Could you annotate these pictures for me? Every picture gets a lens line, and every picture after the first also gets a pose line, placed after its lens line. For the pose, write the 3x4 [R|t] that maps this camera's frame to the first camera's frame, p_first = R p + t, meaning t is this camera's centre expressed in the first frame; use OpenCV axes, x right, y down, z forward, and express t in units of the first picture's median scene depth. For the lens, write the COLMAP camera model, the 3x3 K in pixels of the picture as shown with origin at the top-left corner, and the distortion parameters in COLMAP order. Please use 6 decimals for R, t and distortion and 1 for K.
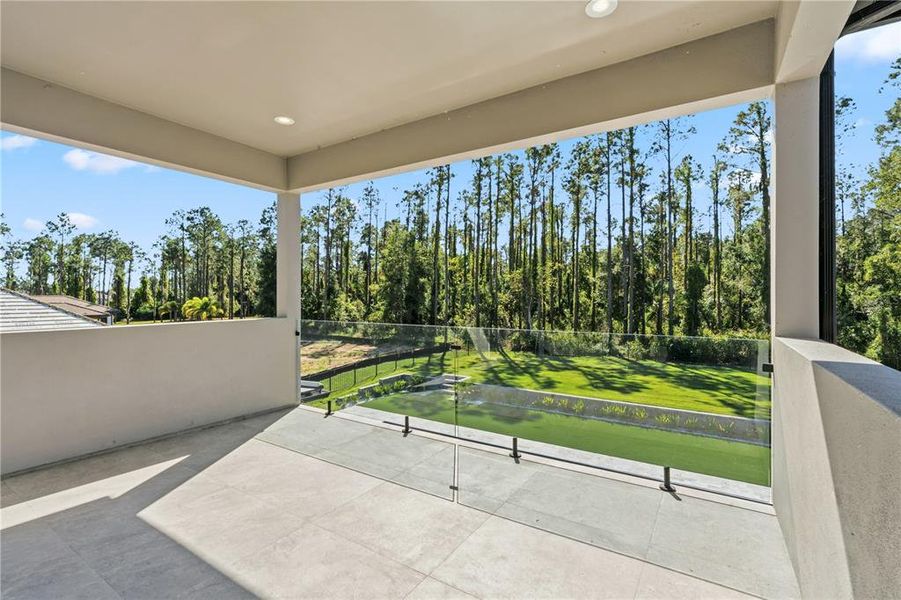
lens RADIAL K [[410.9, 0, 453.6], [0, 410.9, 296.6], [0, 0, 1]] dist [-0.004729, 0.000826]
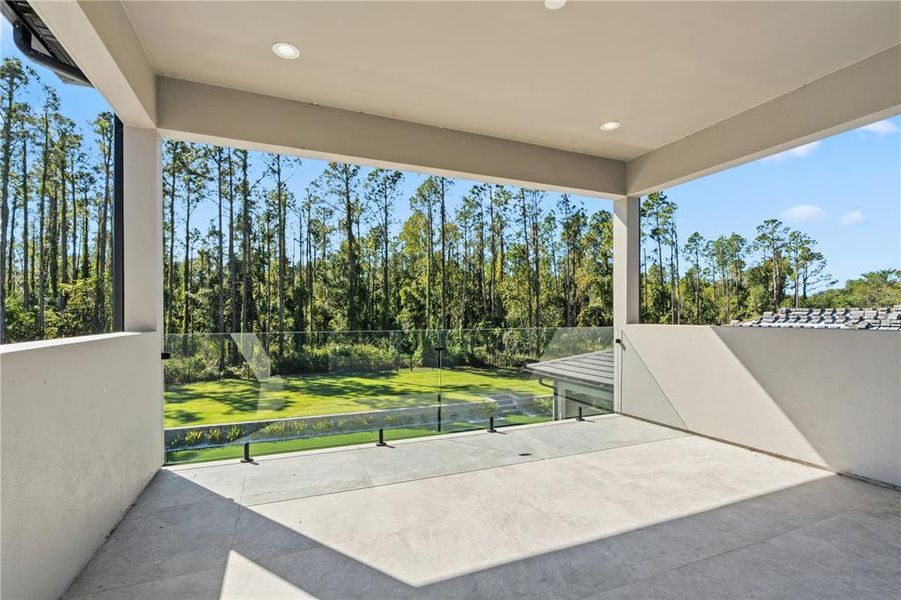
lens RADIAL K [[410.9, 0, 463.3], [0, 410.9, 316.5], [0, 0, 1]] dist [-0.004729, 0.000826]
pose [[0.574420, -0.002871, 0.818556, -0.147074], [0.001999, 0.999996, 0.002105, 0.006202], [-0.818559, 0.000427, 0.574423, 0.058415]]
